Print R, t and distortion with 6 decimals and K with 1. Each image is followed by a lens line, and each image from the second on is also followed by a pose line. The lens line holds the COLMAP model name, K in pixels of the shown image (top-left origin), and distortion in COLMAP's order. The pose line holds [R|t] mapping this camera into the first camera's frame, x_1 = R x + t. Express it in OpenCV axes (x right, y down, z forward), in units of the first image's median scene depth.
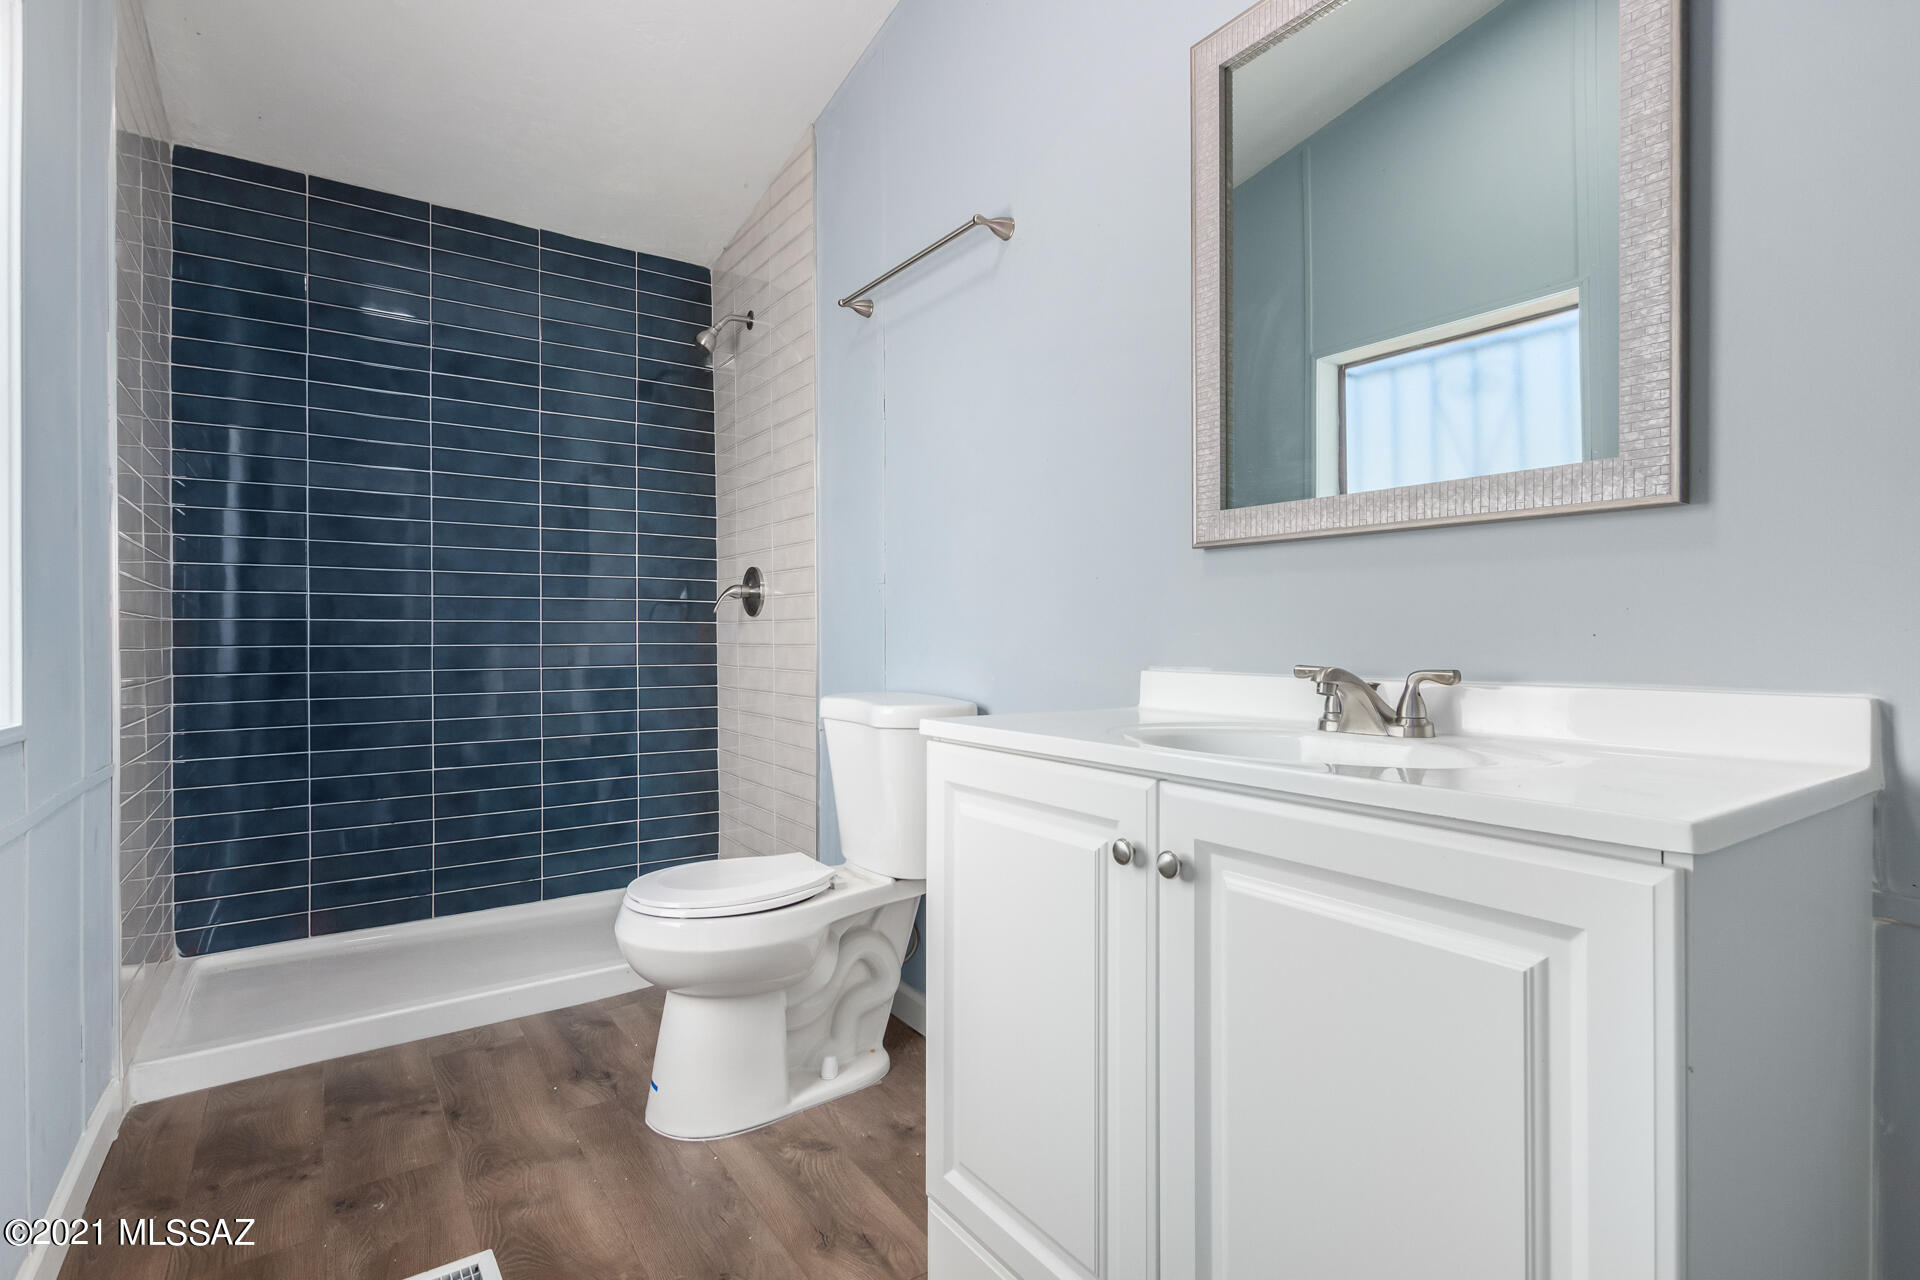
lens RADIAL K [[914.3, 0, 949.3], [0, 914.3, 650.1], [0, 0, 1]] dist [0.003179, 0.000038]
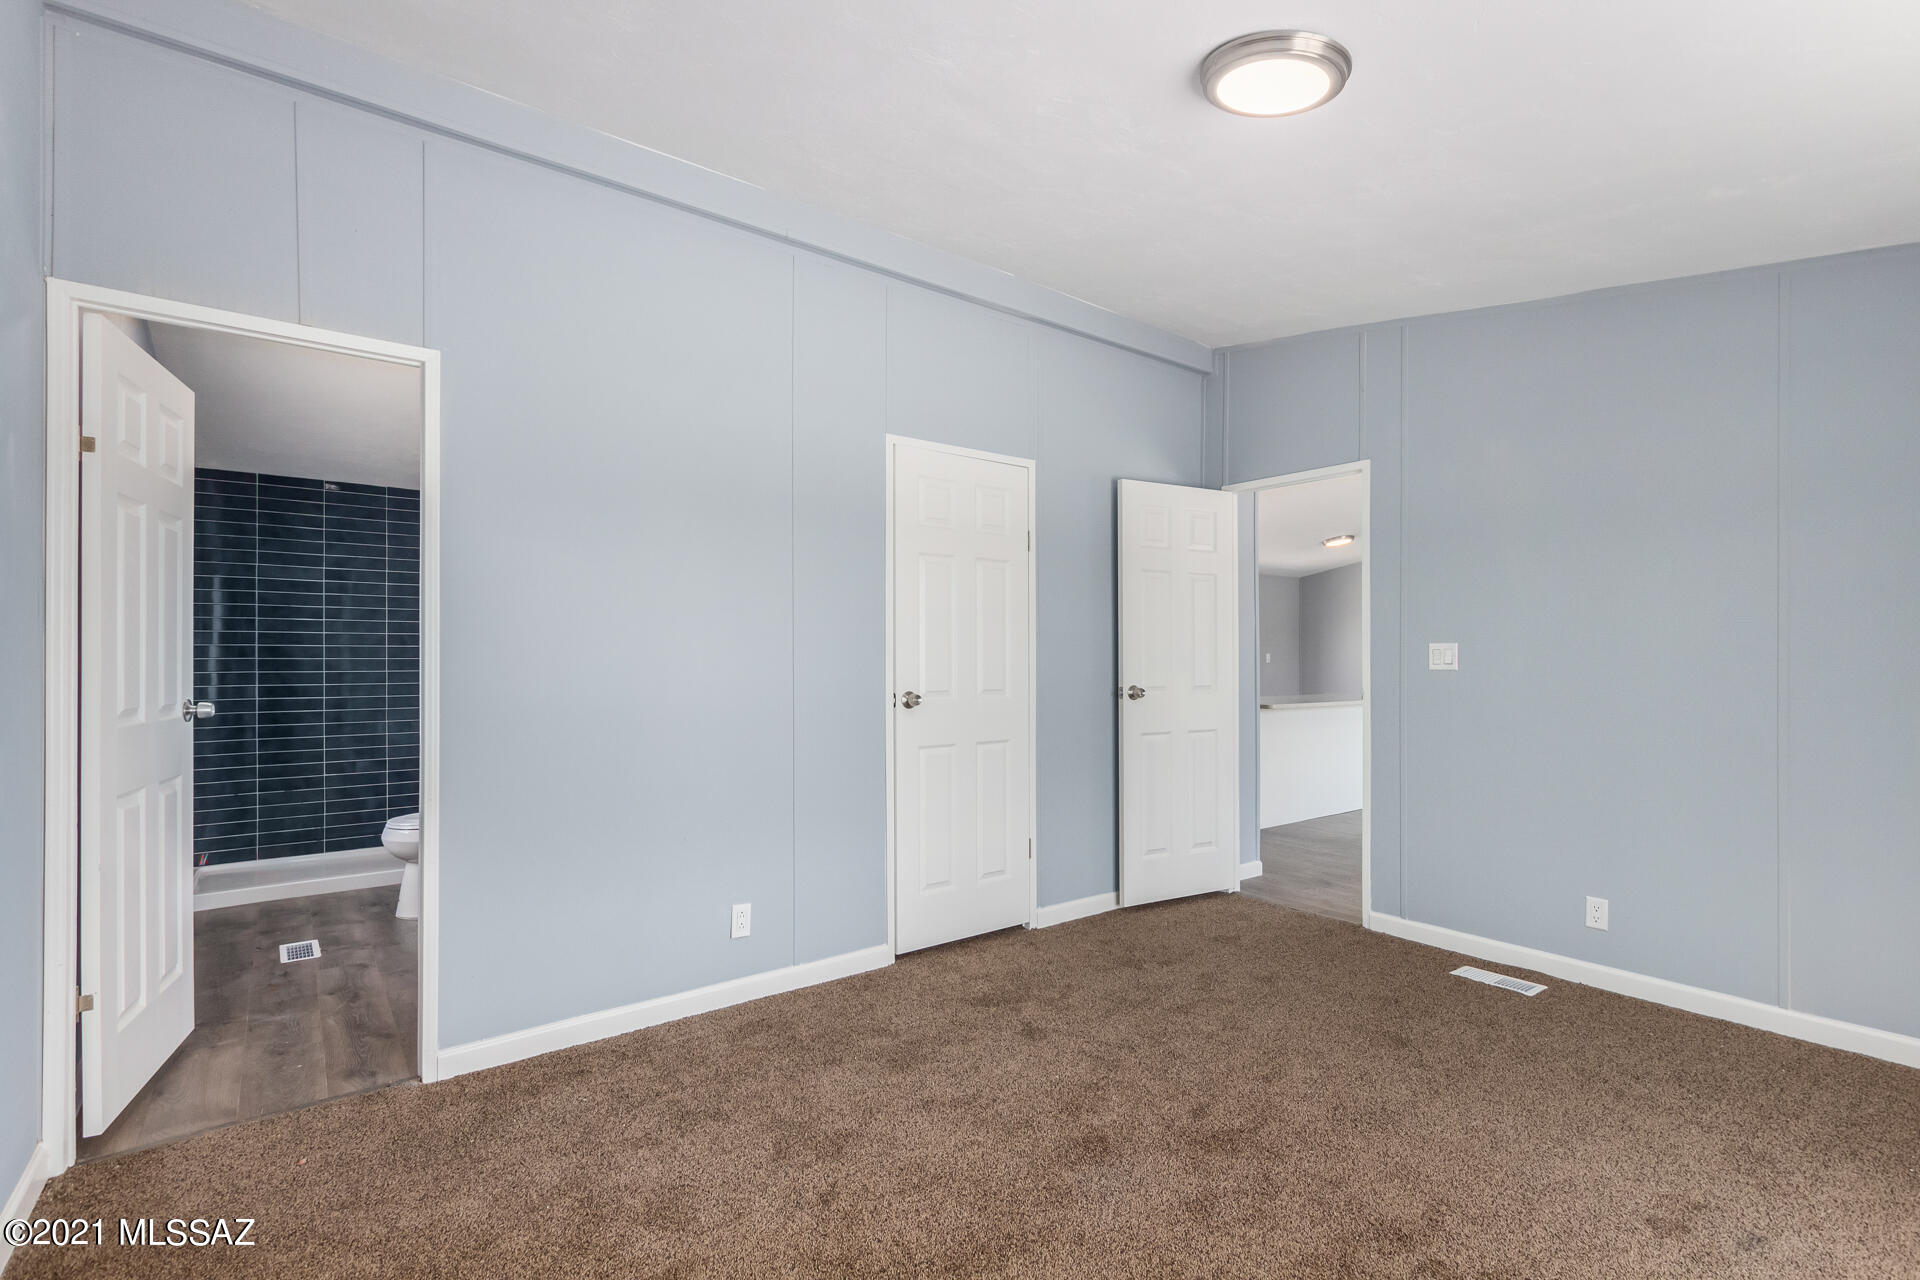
lens RADIAL K [[880.1, 0, 959.2], [0, 880.1, 666.8], [0, 0, 1]] dist [0.000791, 0.000068]
pose [[0.998840, -0.001732, 0.048128, 0.719416], [0.002025, 0.999980, -0.006024, -0.087513], [-0.048116, 0.006115, 0.998823, -0.966938]]
